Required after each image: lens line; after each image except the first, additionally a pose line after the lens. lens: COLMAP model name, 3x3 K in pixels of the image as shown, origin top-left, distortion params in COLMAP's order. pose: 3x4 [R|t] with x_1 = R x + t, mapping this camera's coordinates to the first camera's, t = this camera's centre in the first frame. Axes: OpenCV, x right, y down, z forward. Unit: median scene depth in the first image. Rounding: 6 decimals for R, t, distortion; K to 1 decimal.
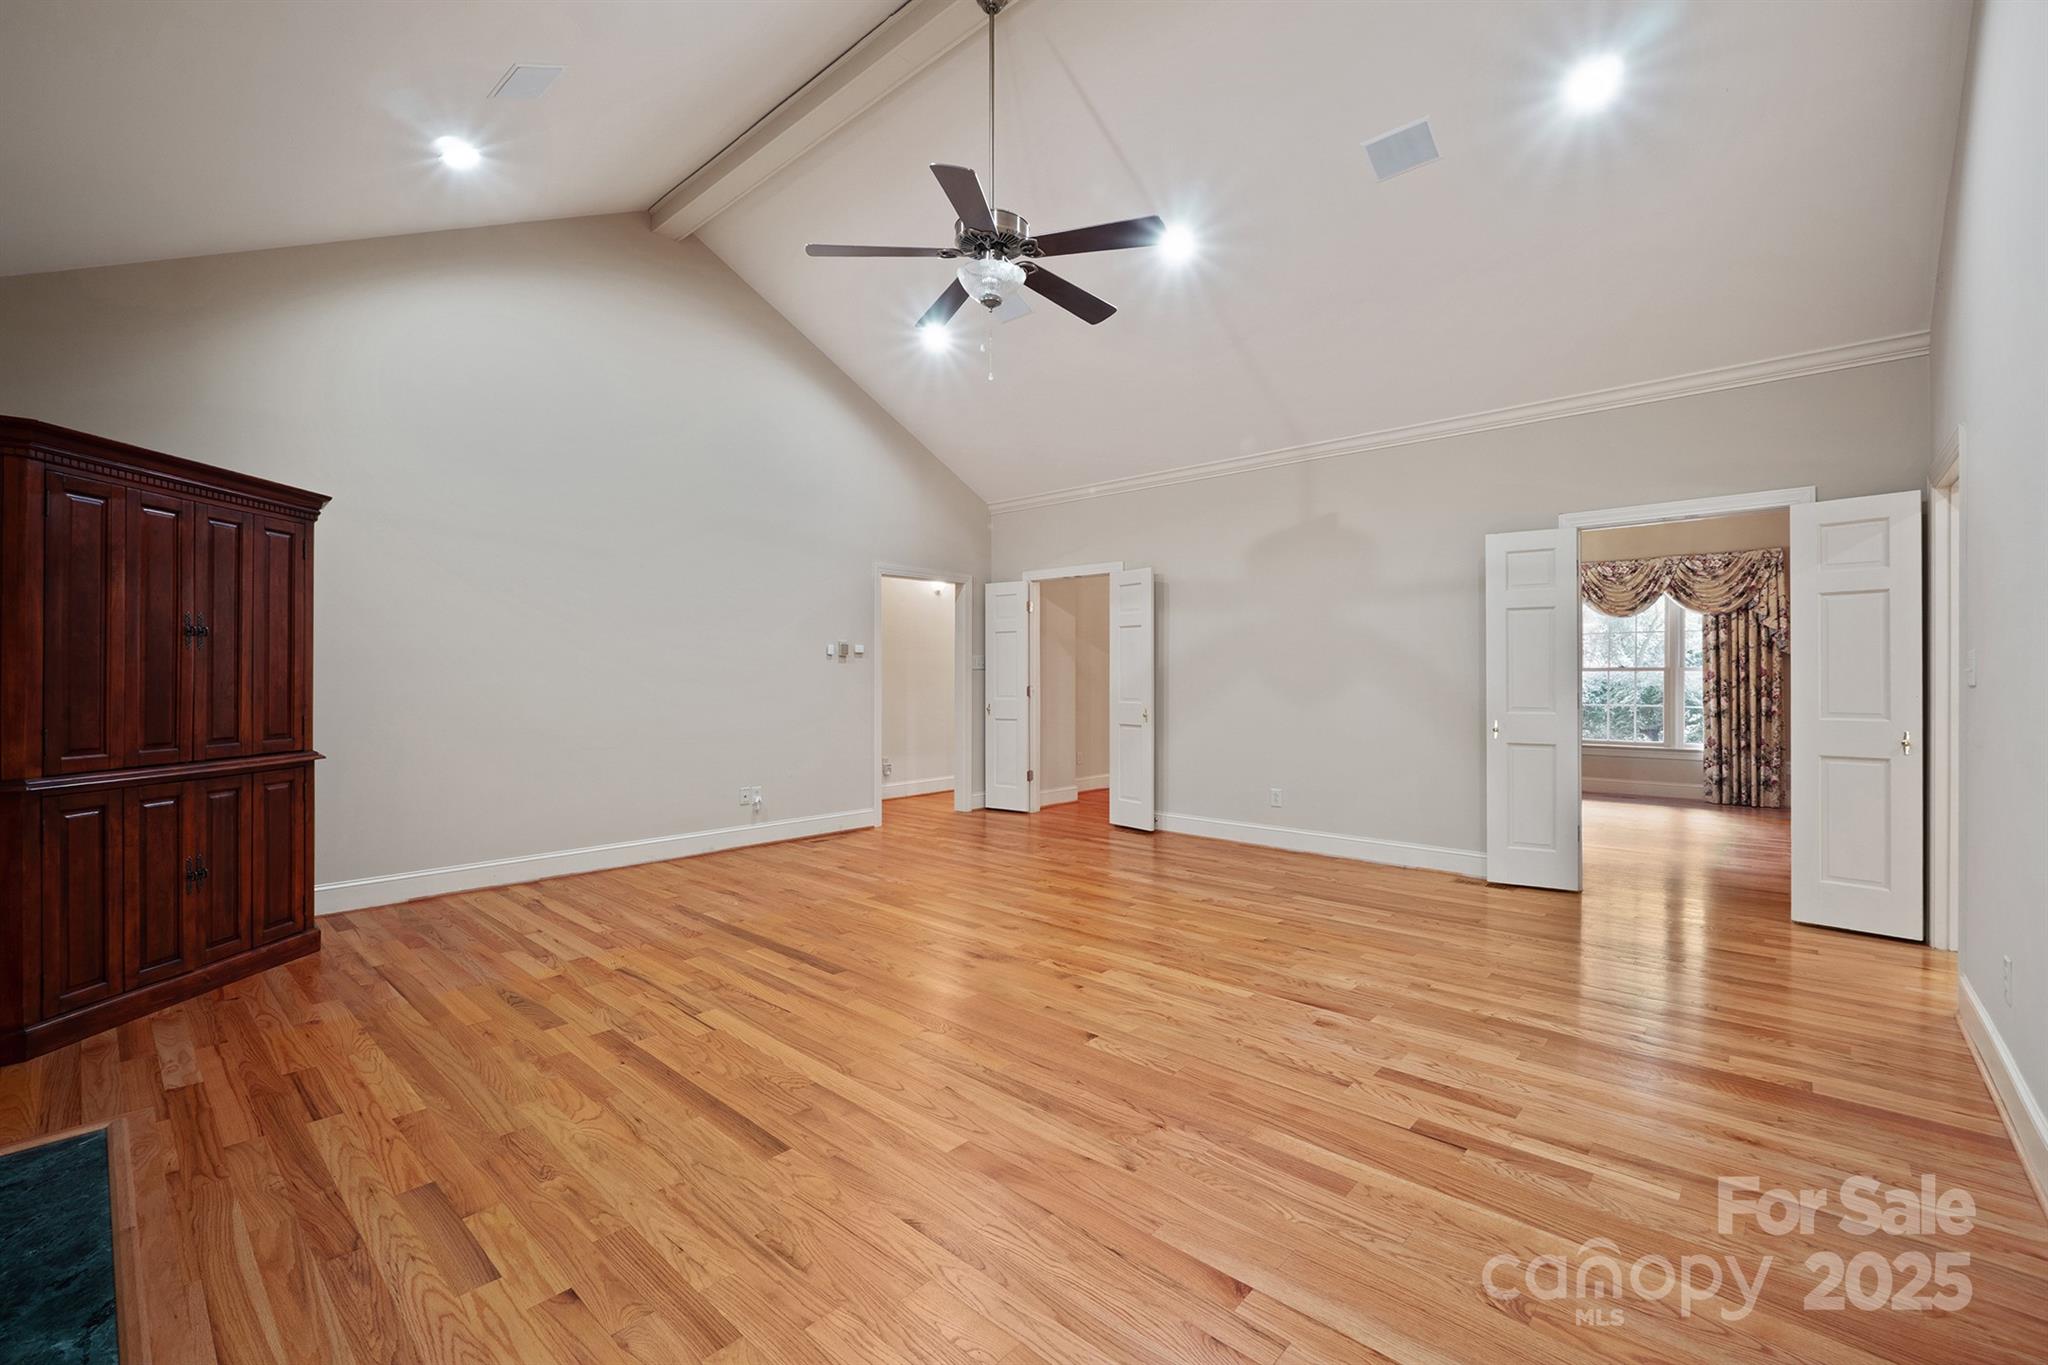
lens RADIAL K [[868.2, 0, 1029.4], [0, 868.2, 676.2], [0, 0, 1]] dist [-0.008550, -0.000140]
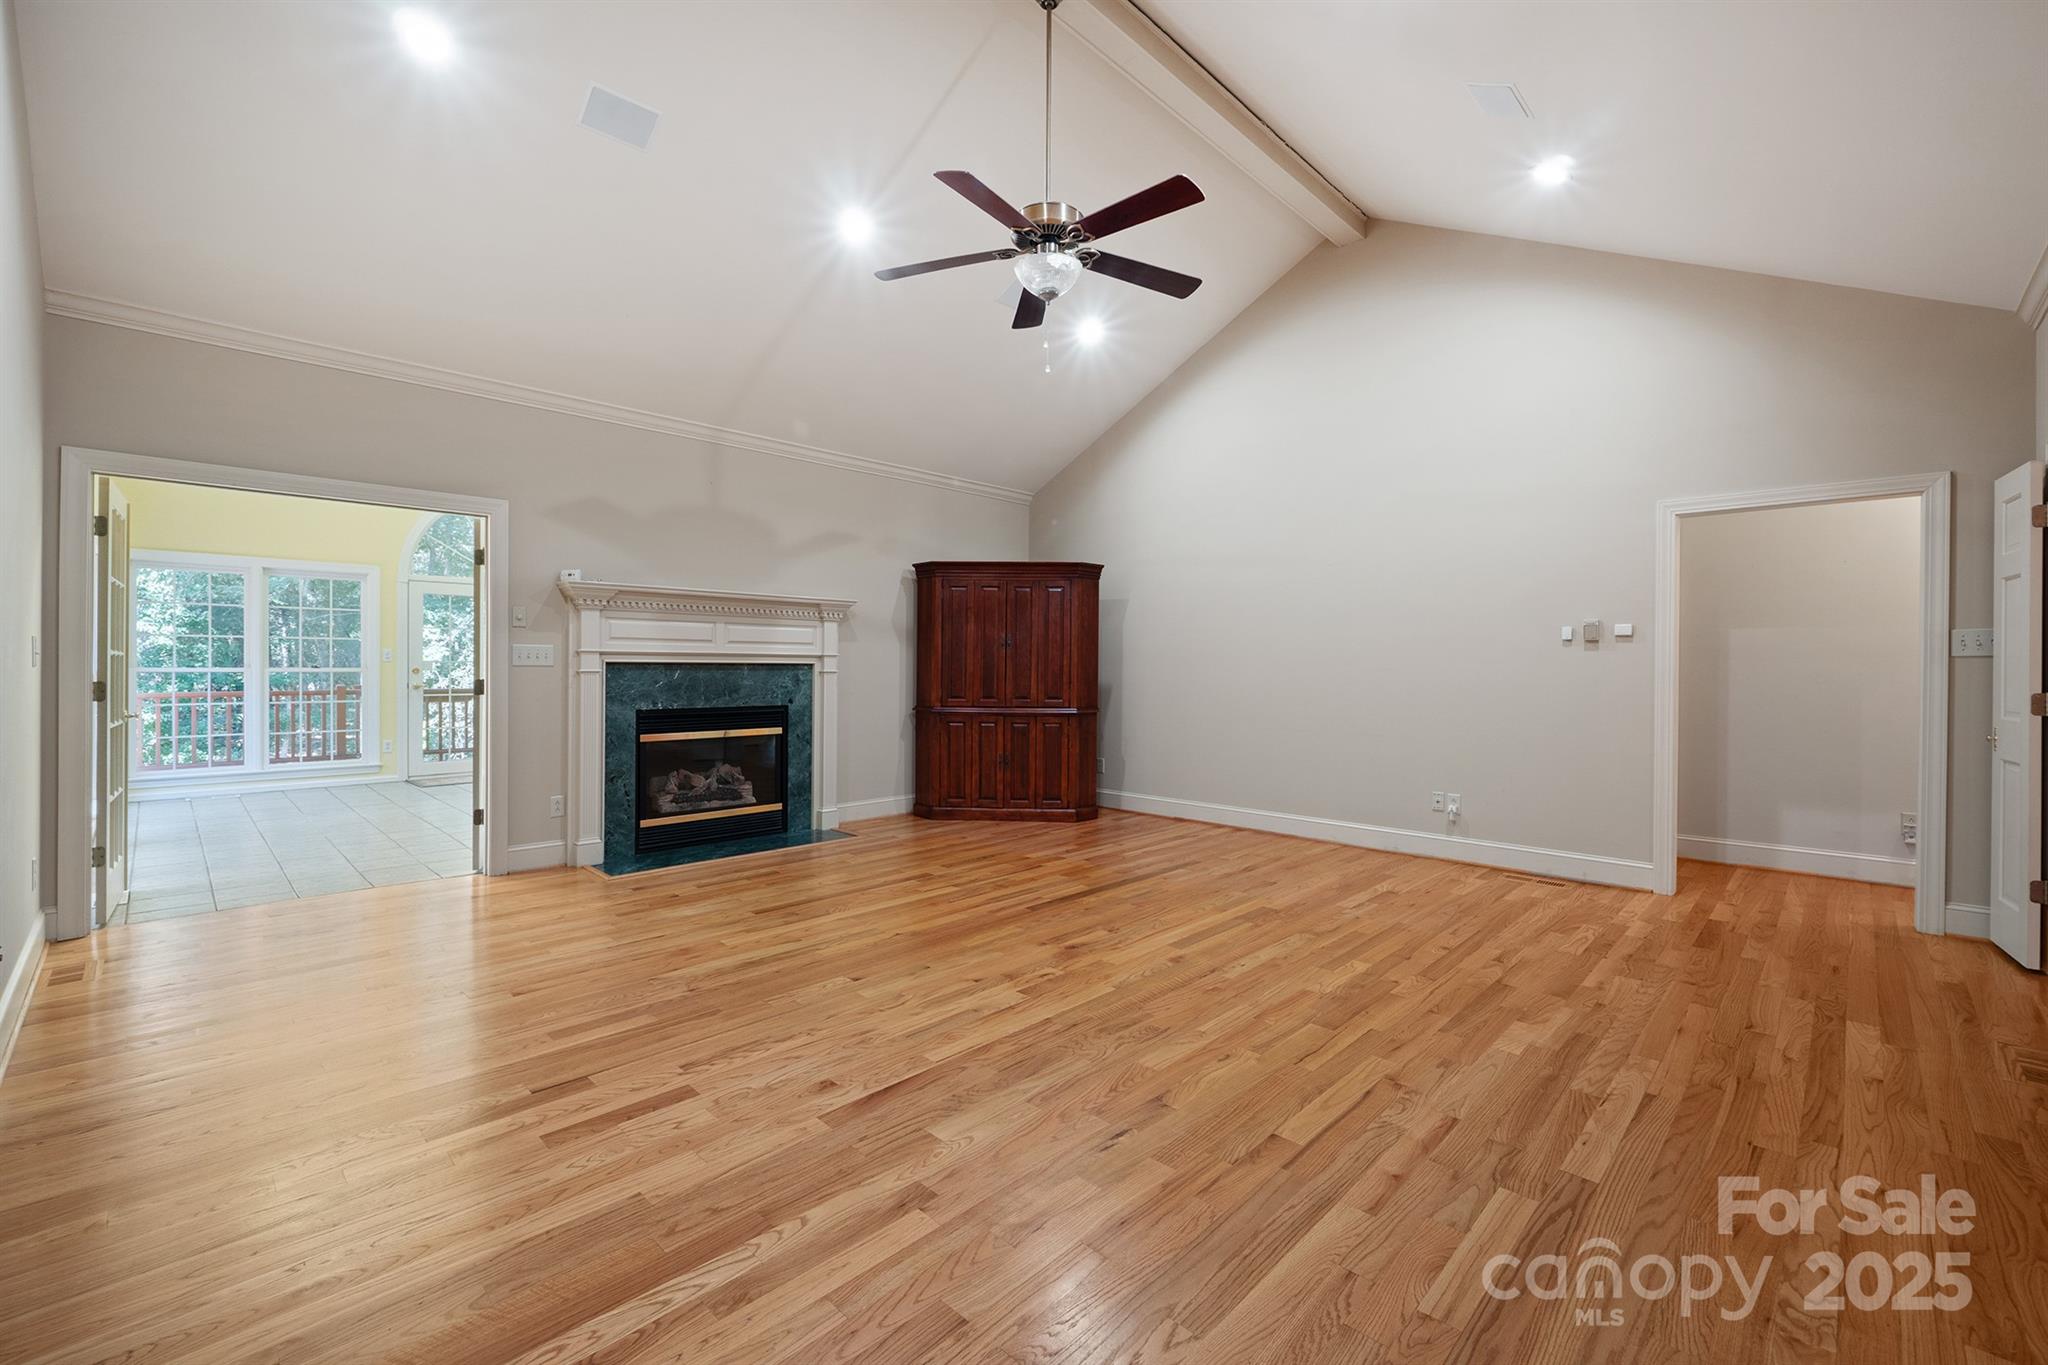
lens RADIAL K [[852.6, 0, 1028.2], [0, 852.6, 669.7], [0, 0, 1]] dist [-0.008143, -0.000155]
pose [[-0.038472, 0.004952, -0.999247, 0.995006], [-0.007045, 0.999962, 0.005227, -0.000286], [0.999235, 0.007241, -0.038436, 1.066233]]
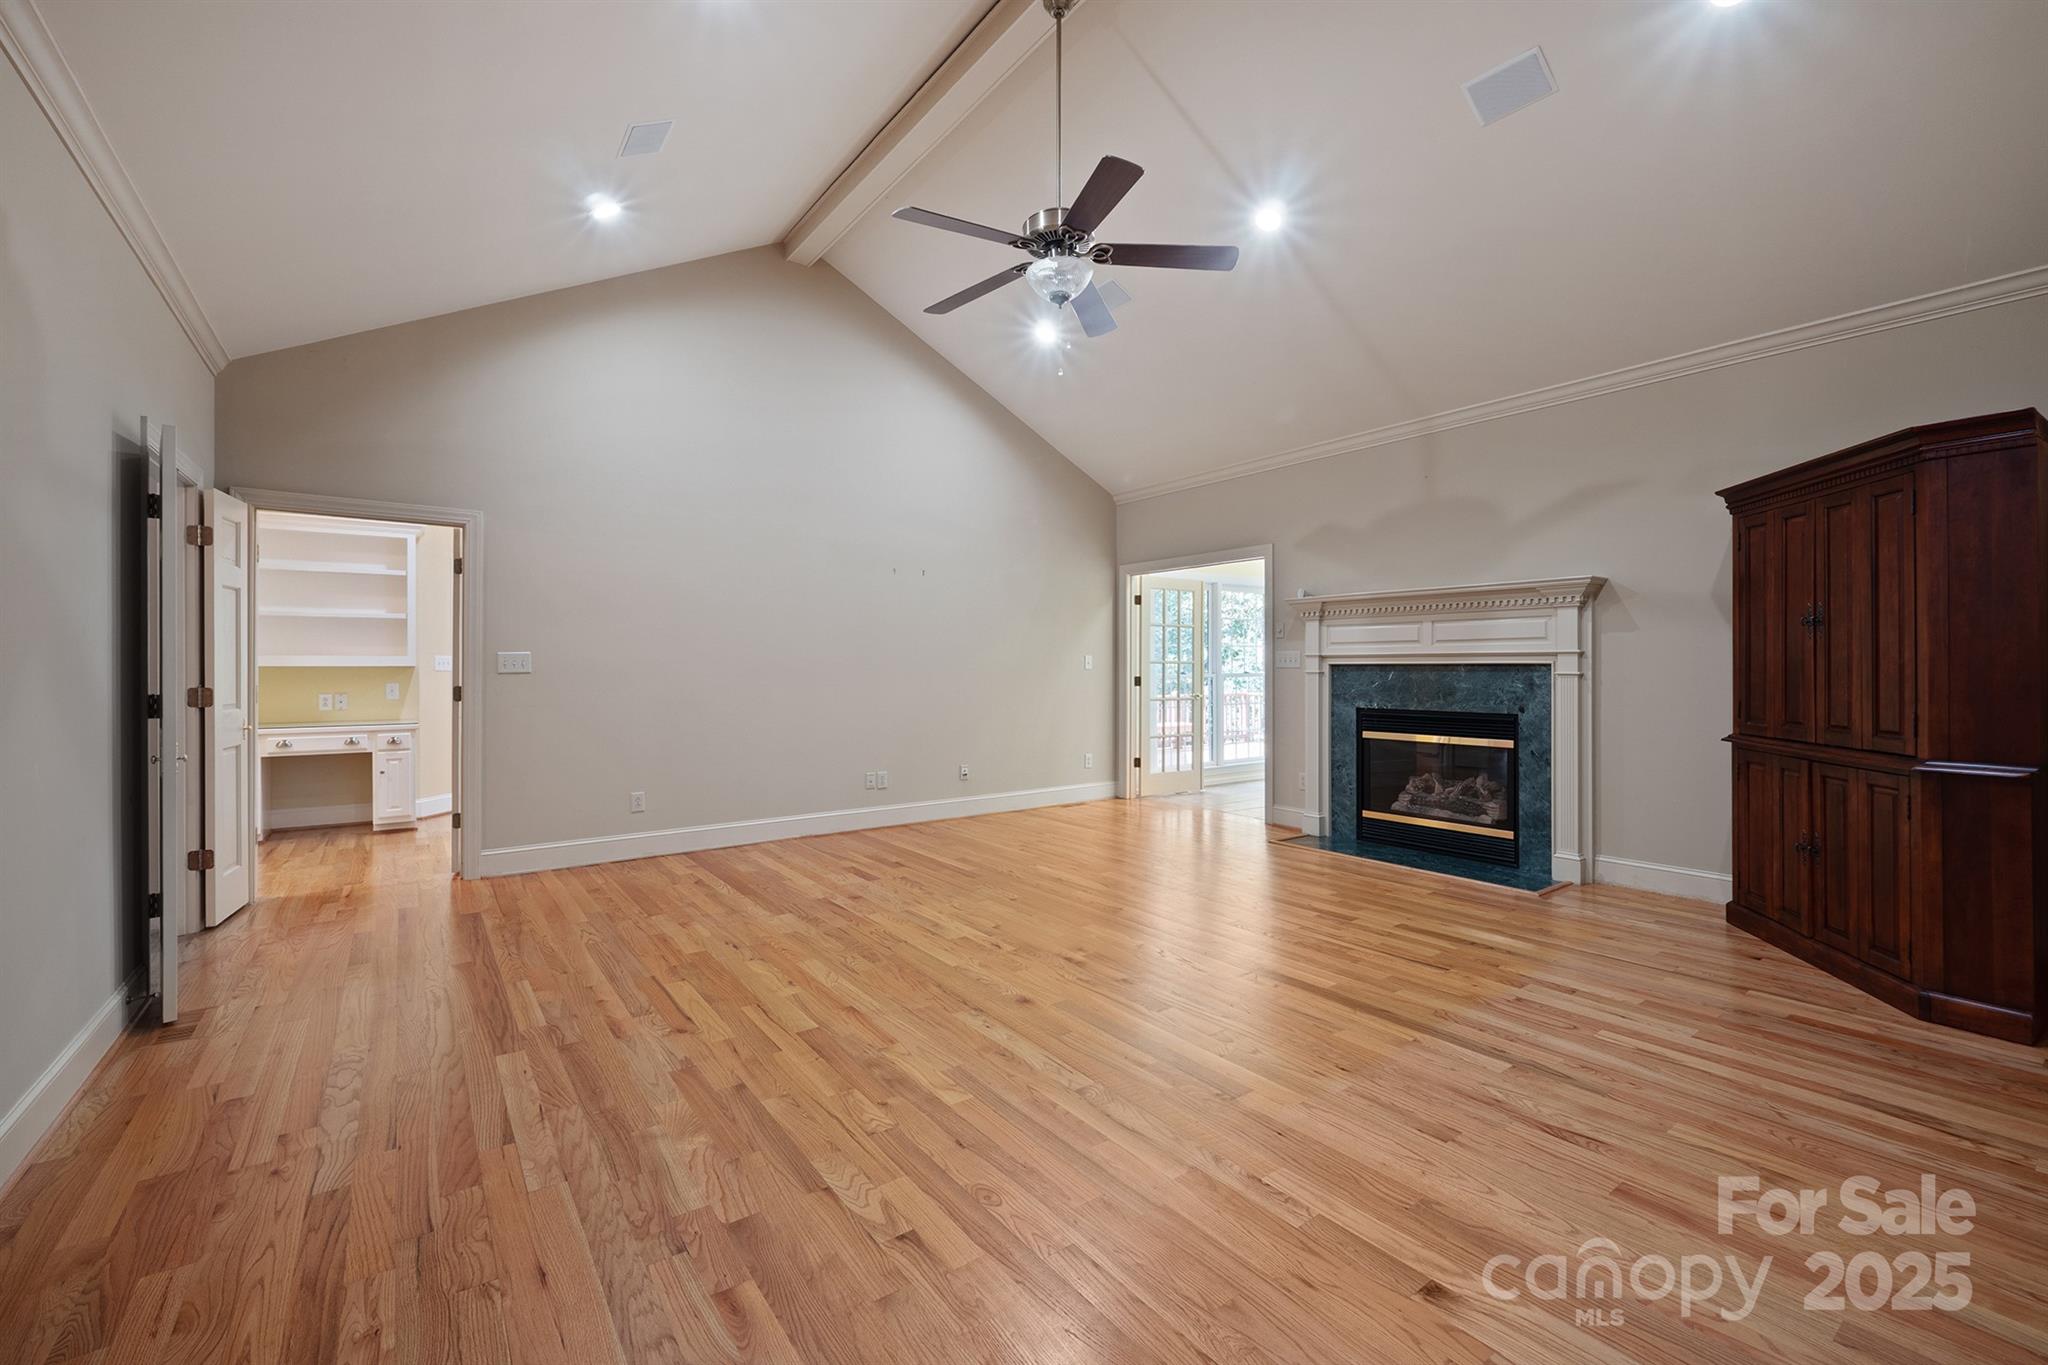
lens RADIAL K [[852.6, 0, 1028.2], [0, 852.6, 669.7], [0, 0, 1]] dist [-0.008143, -0.000155]
pose [[-0.980173, 0.003584, 0.198109, -0.215089], [0.004726, 0.999975, 0.005293, -0.001698], [-0.198085, 0.006124, -0.980166, 2.084867]]
